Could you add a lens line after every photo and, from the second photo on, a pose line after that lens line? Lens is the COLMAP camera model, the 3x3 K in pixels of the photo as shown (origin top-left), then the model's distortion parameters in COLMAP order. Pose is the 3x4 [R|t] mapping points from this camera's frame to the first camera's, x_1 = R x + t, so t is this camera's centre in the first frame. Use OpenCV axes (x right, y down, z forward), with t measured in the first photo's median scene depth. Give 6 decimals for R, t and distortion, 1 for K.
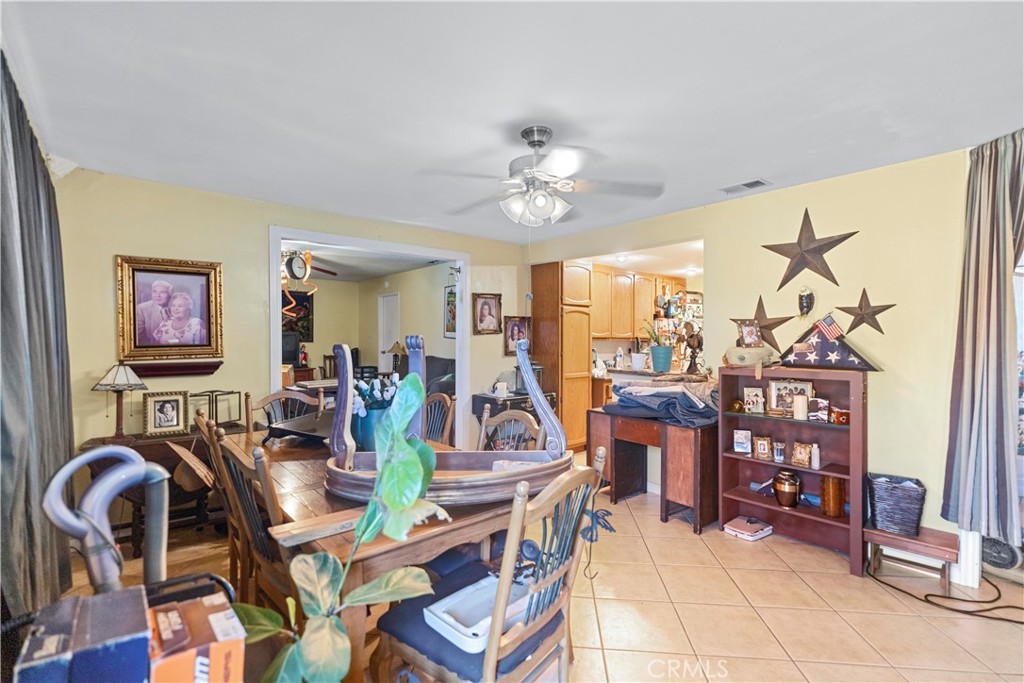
lens RADIAL K [[465.9, 0, 512.4], [0, 465.9, 336.2], [0, 0, 1]] dist [0.001591, 0.000623]
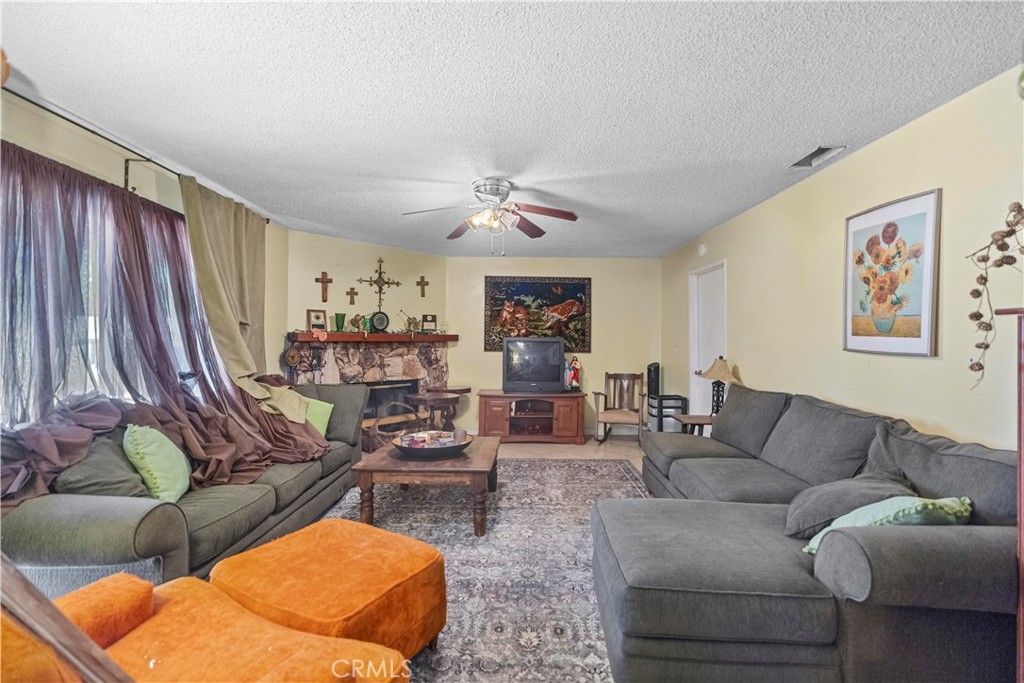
lens RADIAL K [[465.9, 0, 512.4], [0, 465.9, 341.9], [0, 0, 1]] dist [0.001591, 0.000623]
pose [[0.763974, -0.000667, -0.645247, -0.087557], [0.004051, 0.999985, 0.003762, -0.005619], [0.645235, -0.005488, 0.763965, 0.433724]]
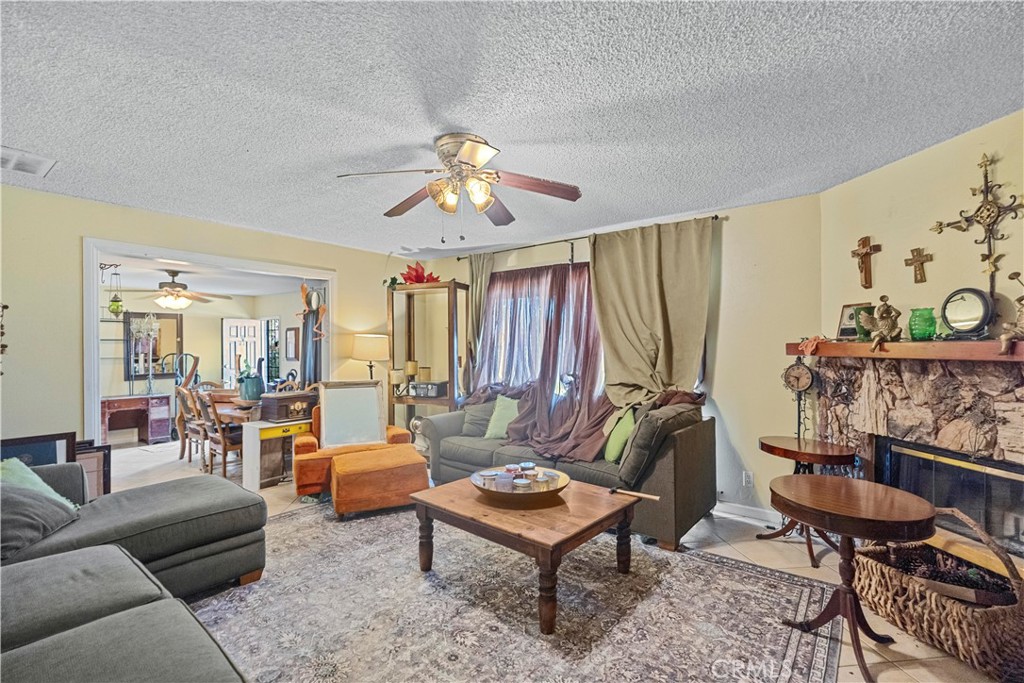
lens RADIAL K [[465.9, 0, 519.3], [0, 465.9, 340.5], [0, 0, 1]] dist [0.001591, 0.000623]
pose [[-0.978569, 0.001150, -0.205914, -0.478998], [0.003684, 0.999922, -0.011921, -0.017990], [0.205884, -0.012424, -0.978498, 1.374249]]
